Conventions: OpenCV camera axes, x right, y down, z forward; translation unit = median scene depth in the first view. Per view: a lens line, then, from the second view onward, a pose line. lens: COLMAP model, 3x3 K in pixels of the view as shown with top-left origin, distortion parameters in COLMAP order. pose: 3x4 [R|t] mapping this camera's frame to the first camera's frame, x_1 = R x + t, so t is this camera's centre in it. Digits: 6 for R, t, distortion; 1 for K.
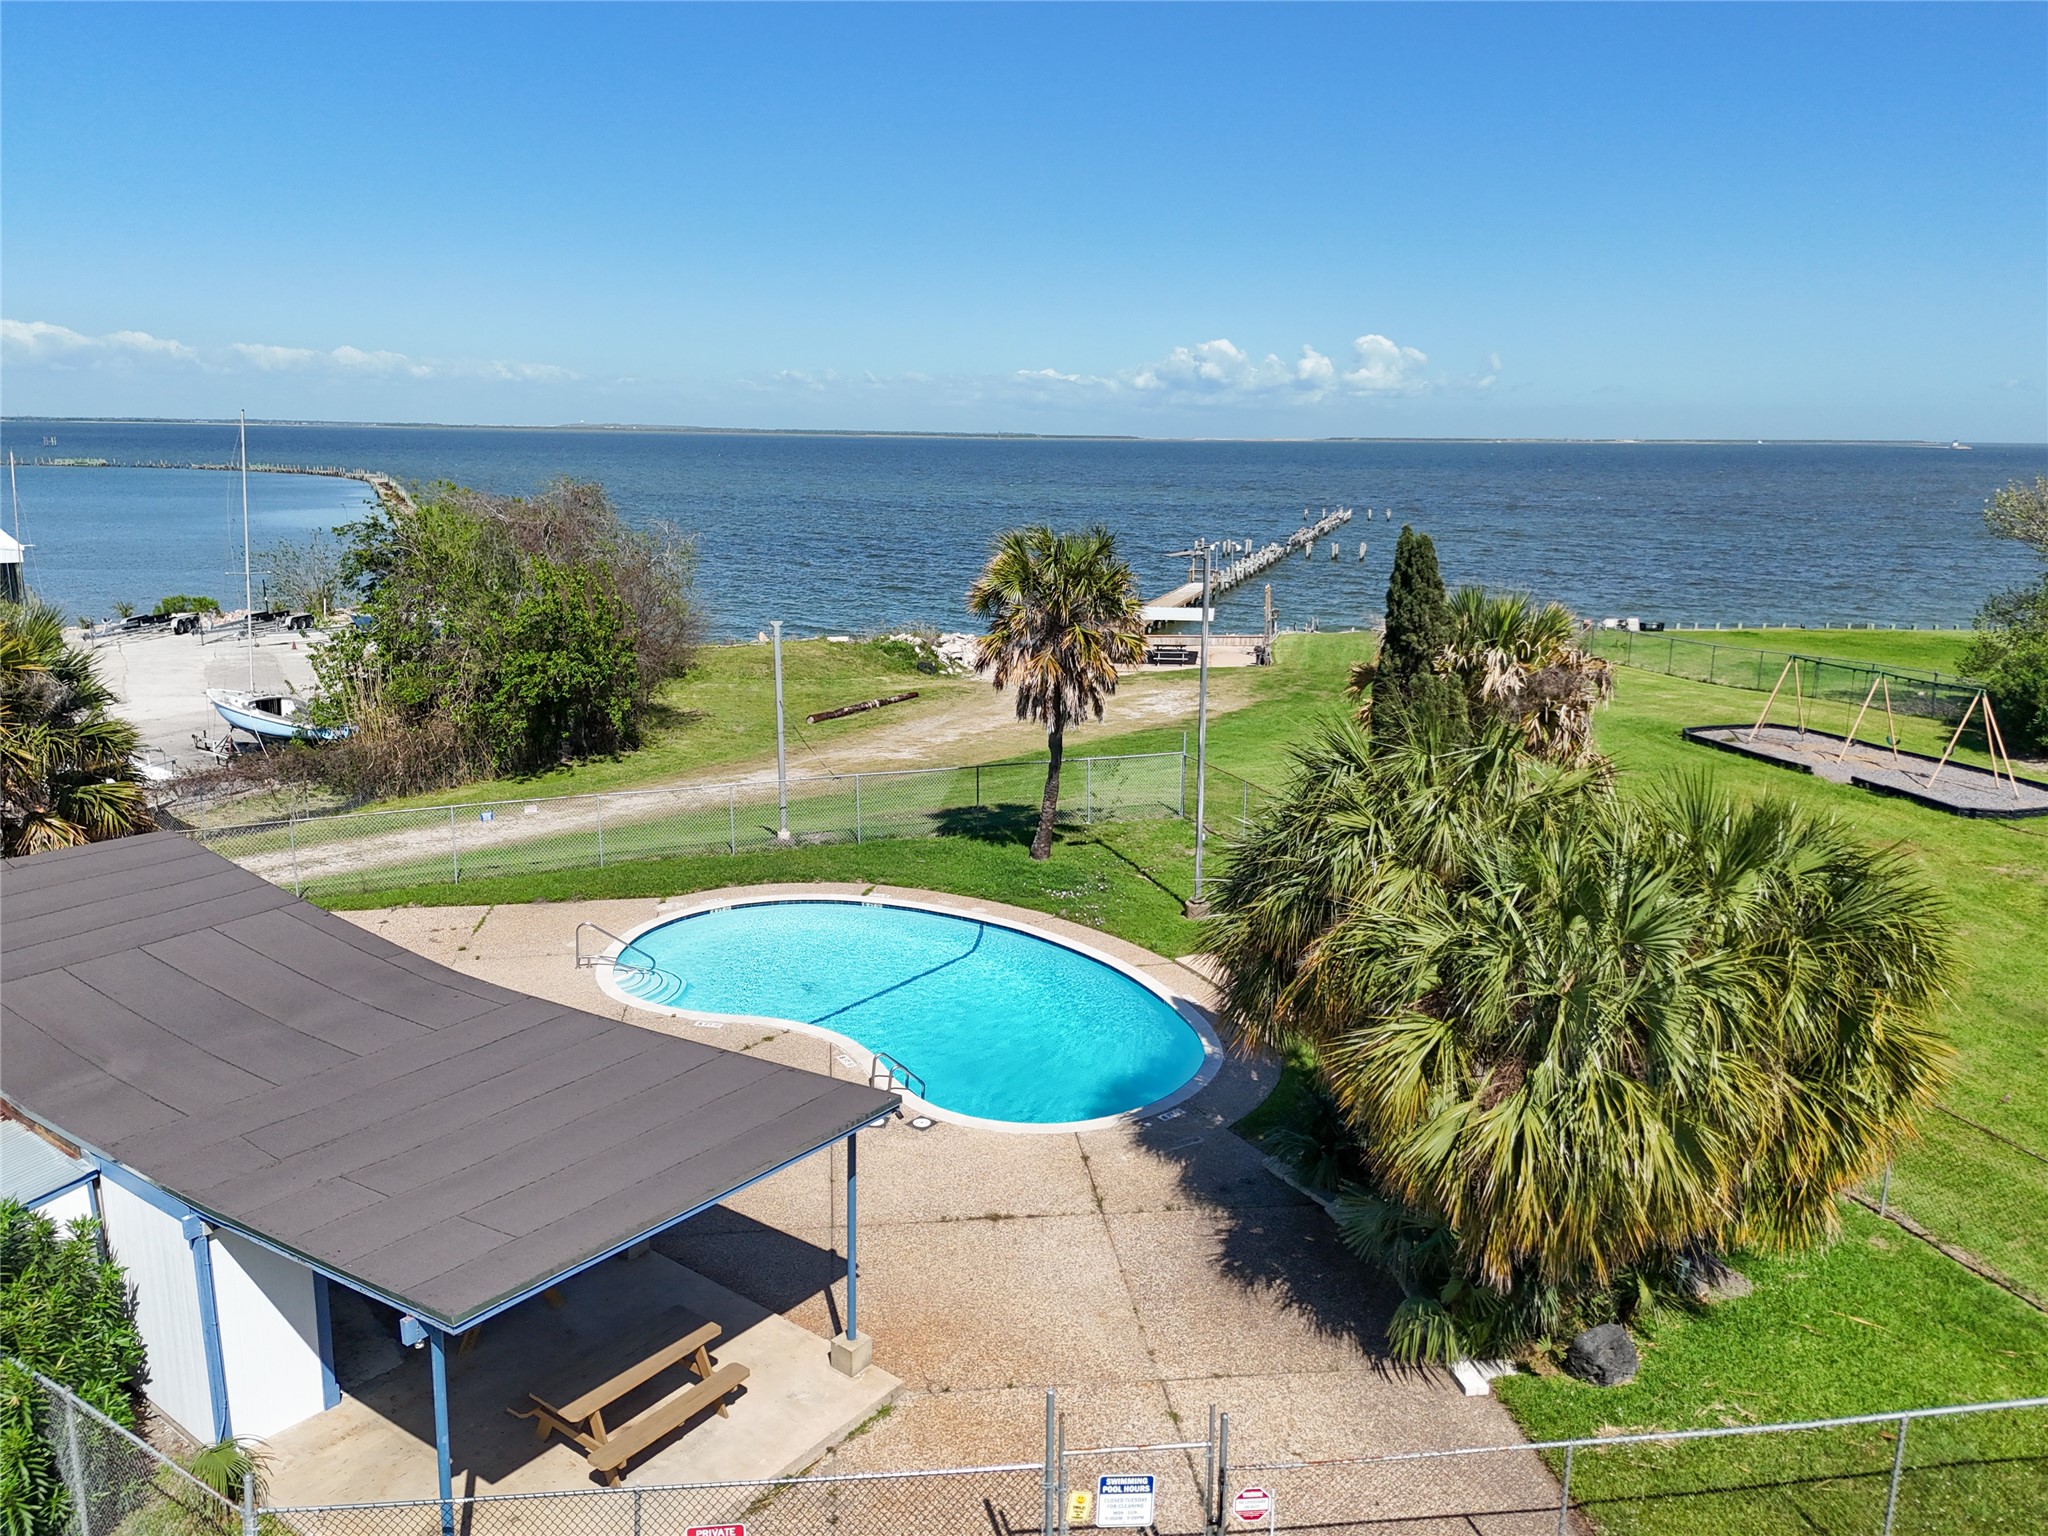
lens RADIAL K [[1436.2, 0, 1029.9], [0, 1436.2, 794.7], [0, 0, 1]] dist [0.095353, -0.127407]
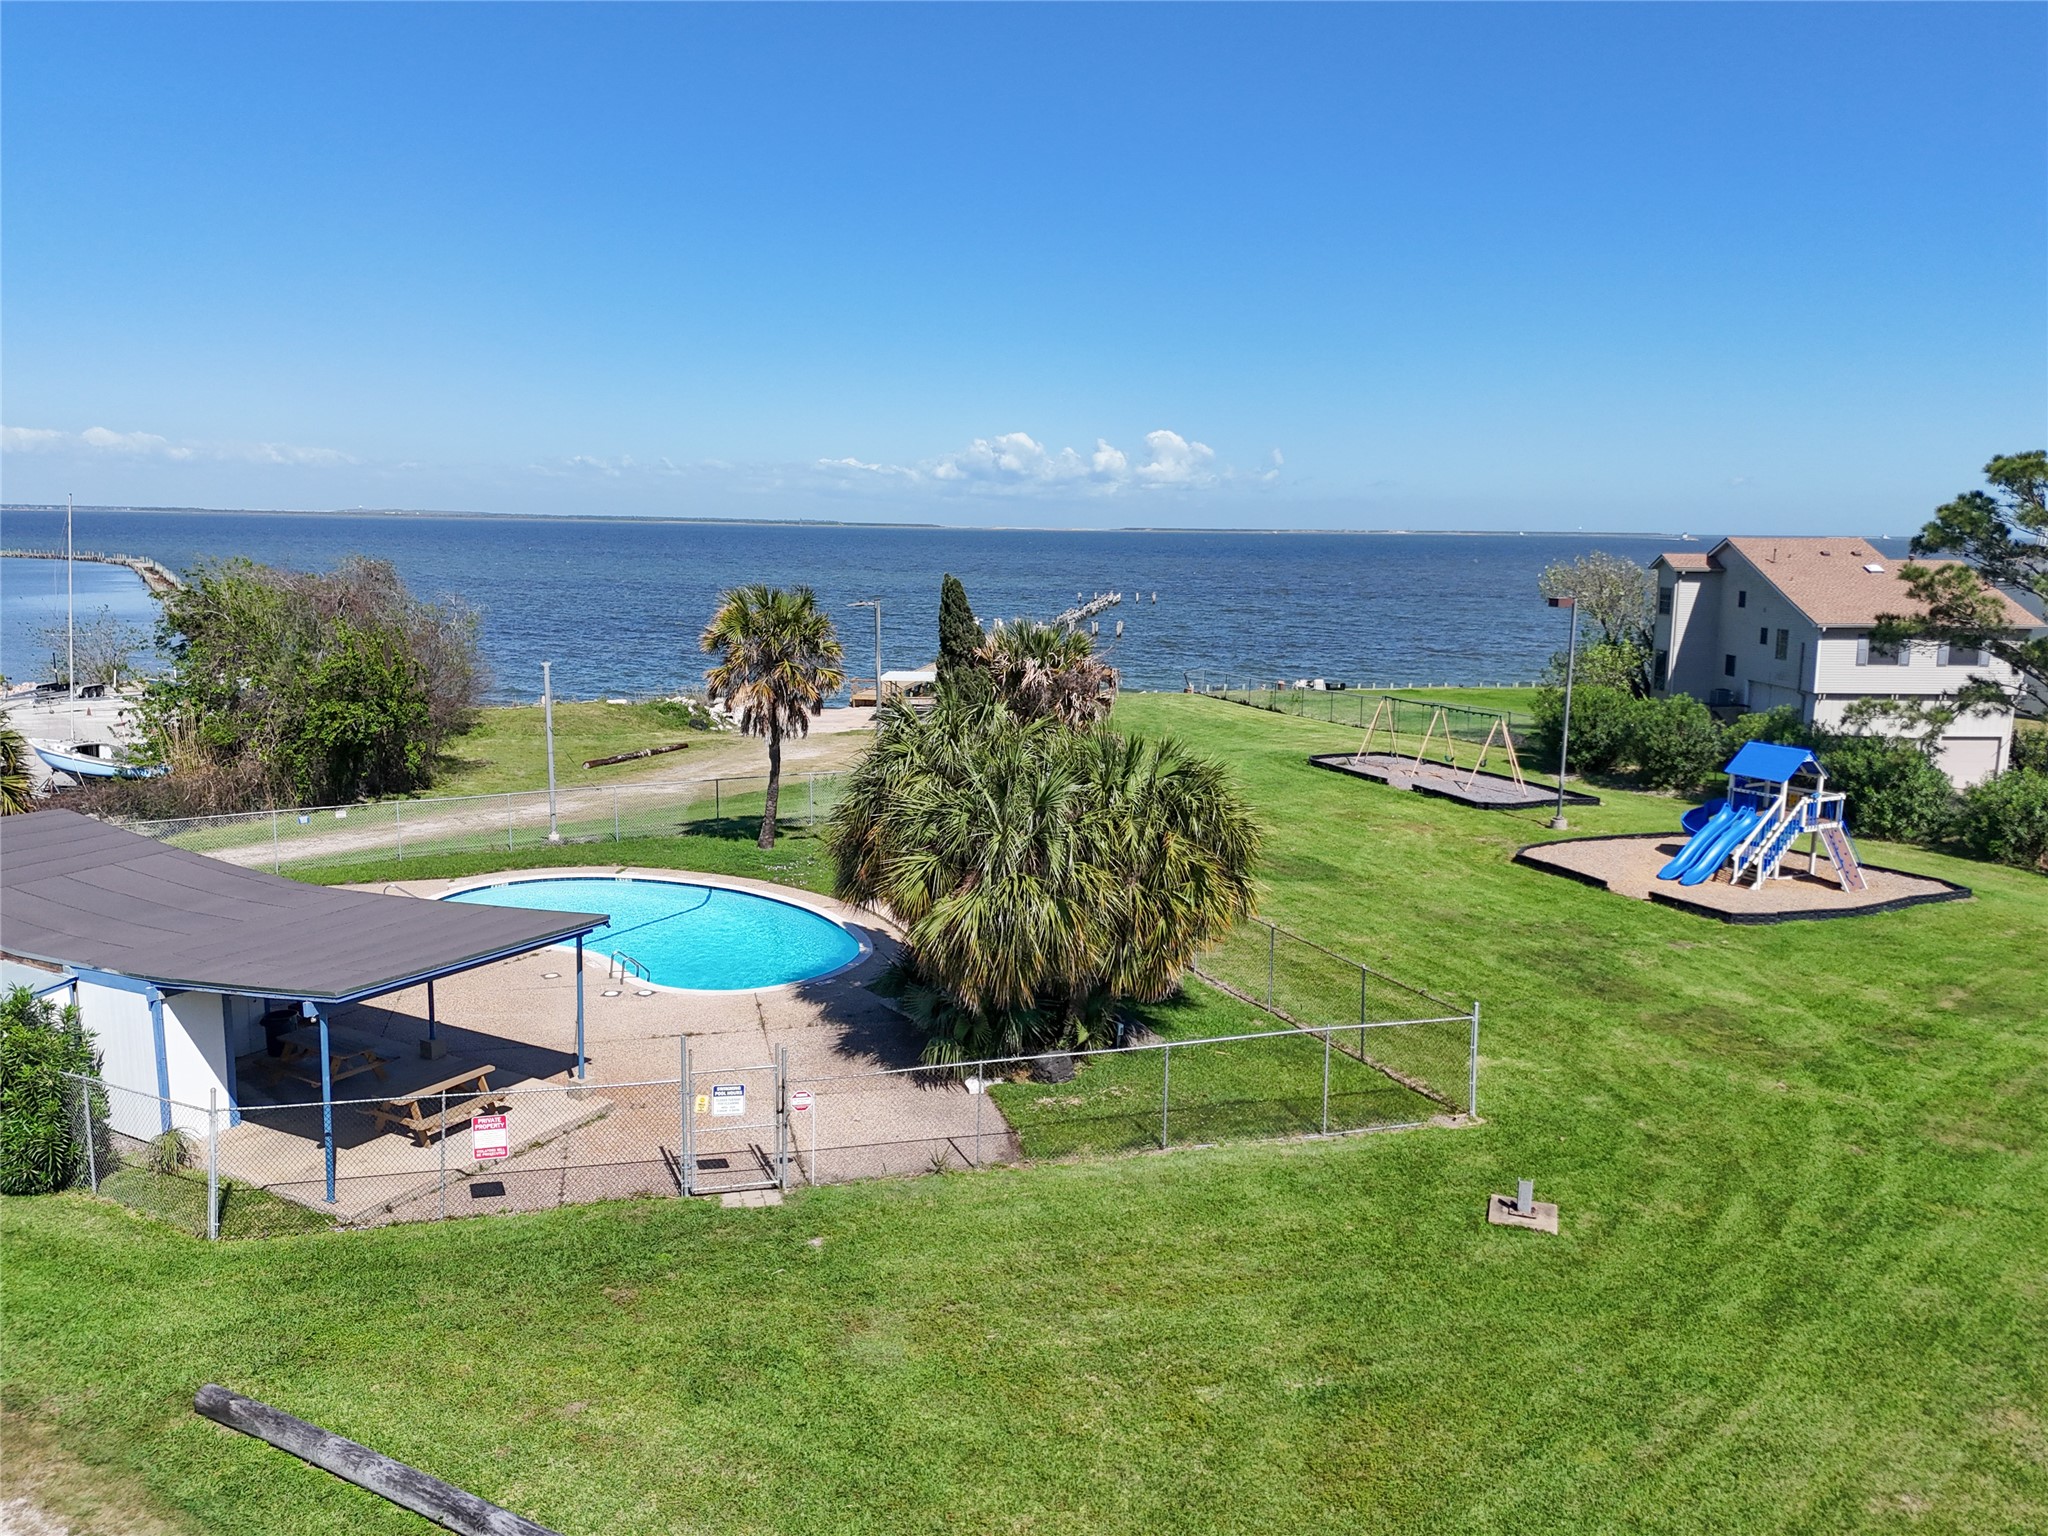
lens RADIAL K [[1513.9, 0, 1024.0], [0, 1513.9, 768.0], [0, 0, 1]] dist [0.105154, -0.132964]
pose [[0.993382, -0.014372, 0.113953, 0.060340], [0.023967, 0.996238, -0.083285, 0.067243], [-0.112327, 0.085464, 0.989989, -0.257847]]
